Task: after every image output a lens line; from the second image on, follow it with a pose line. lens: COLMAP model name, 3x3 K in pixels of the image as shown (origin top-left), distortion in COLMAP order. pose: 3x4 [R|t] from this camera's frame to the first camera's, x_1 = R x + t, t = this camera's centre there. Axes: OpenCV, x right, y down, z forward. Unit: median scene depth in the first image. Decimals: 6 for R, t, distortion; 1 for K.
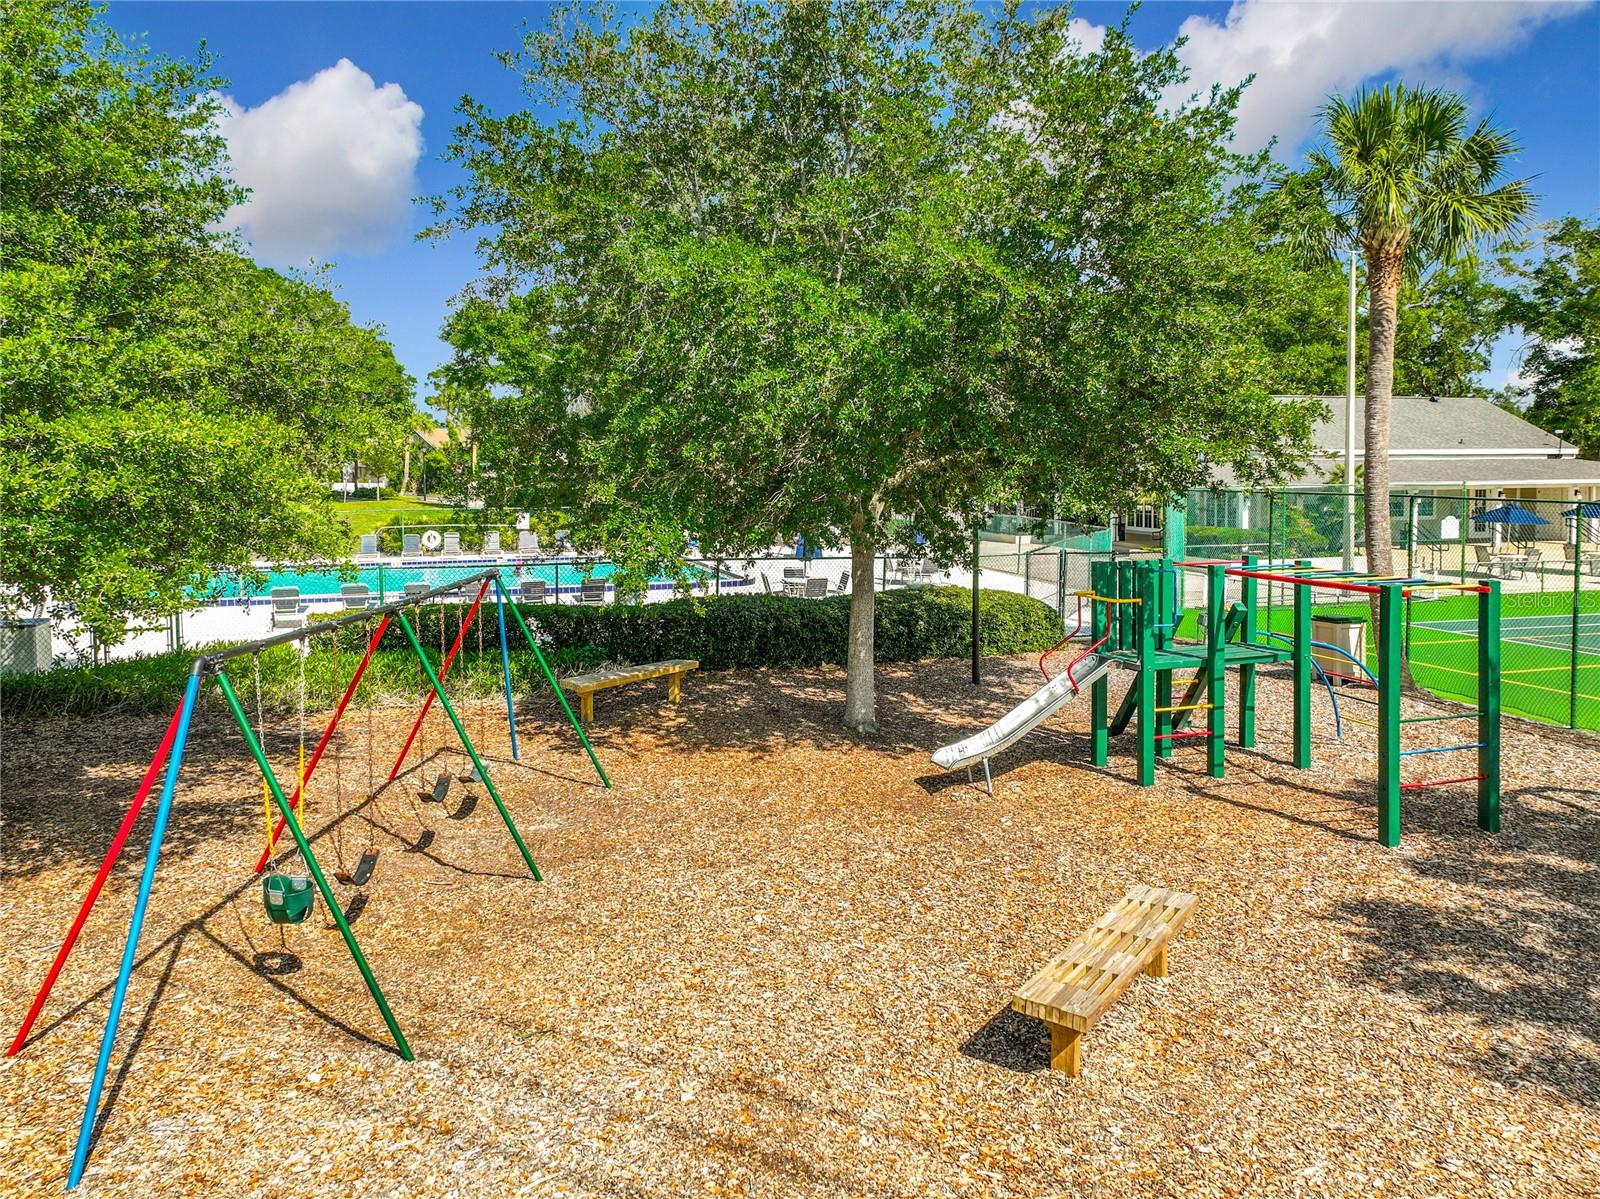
lens RADIAL K [[1140.2, 0, 799.2], [0, 1140.2, 596.1], [0, 0, 1]] dist [0.006896, 0.008041]
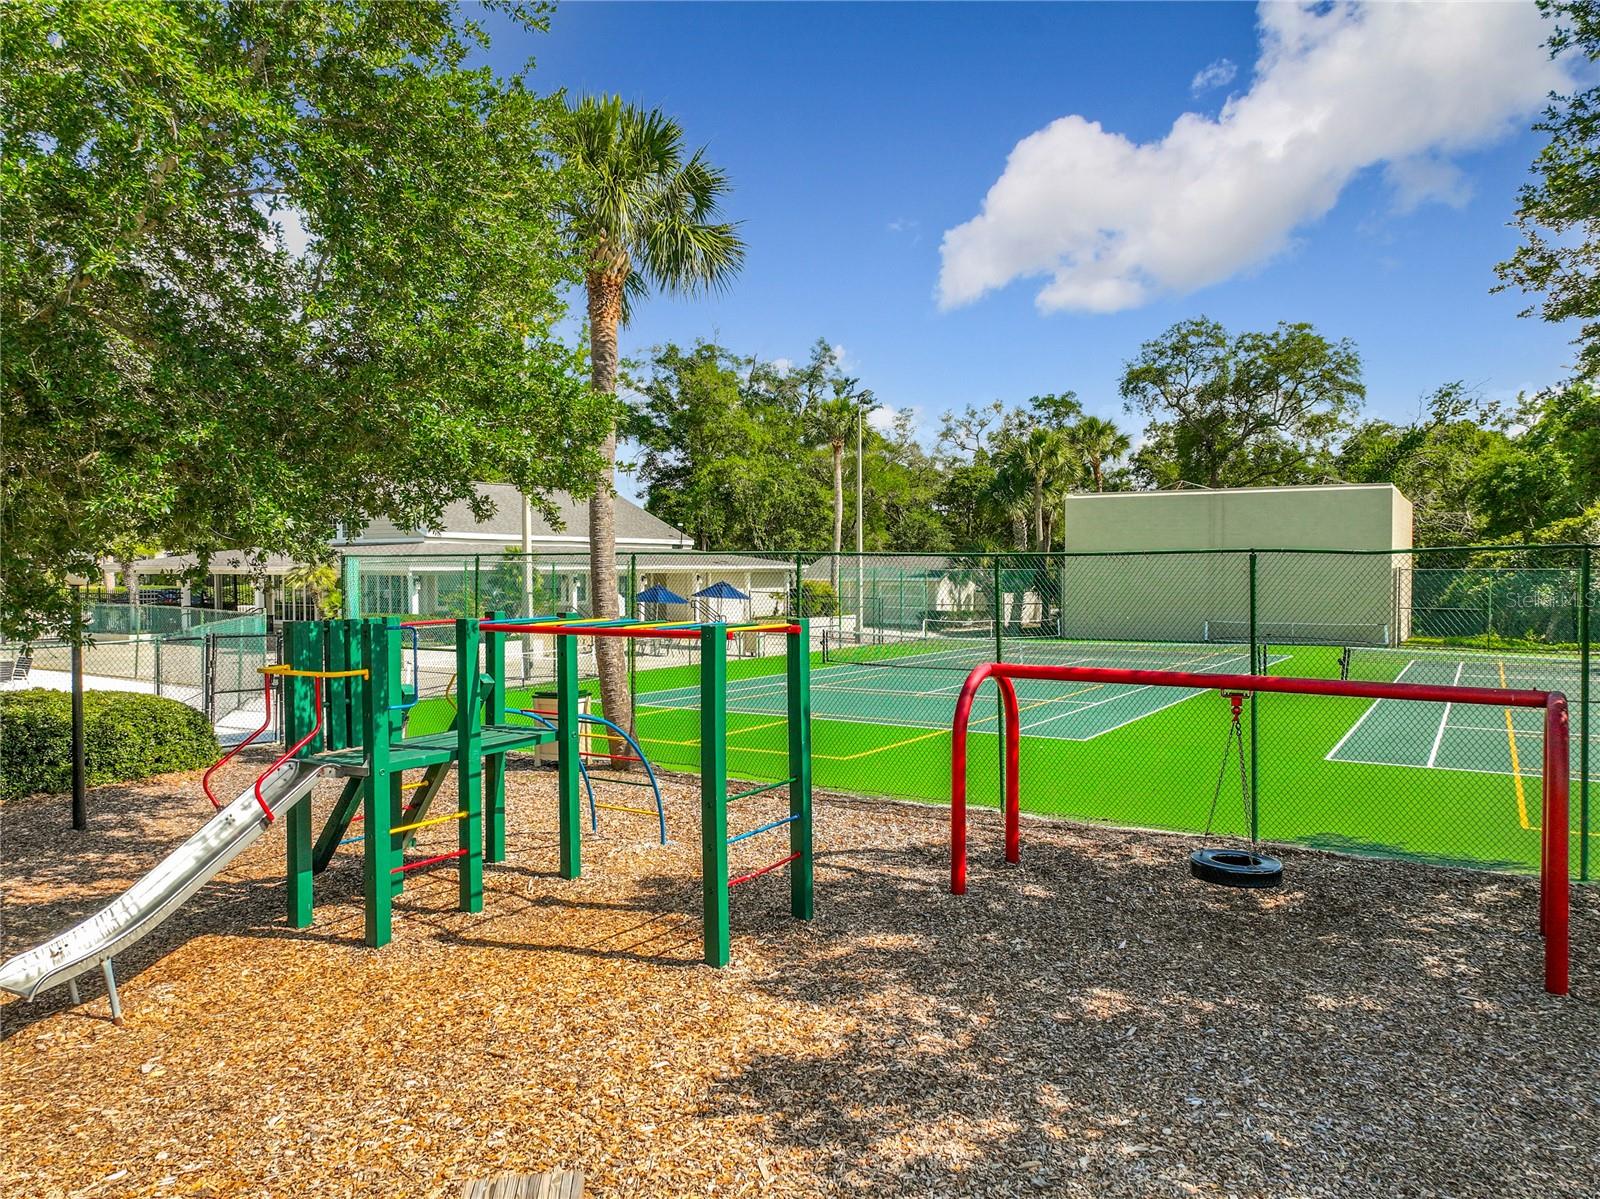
lens RADIAL K [[1140.2, 0, 803.4], [0, 1140.2, 569.1], [0, 0, 1]] dist [0.006896, 0.008041]
pose [[0.749468, 0.005614, 0.662017, 0.037108], [0.069544, 0.993764, -0.087158, 0.018322], [-0.658378, 0.111361, 0.744404, 0.277132]]
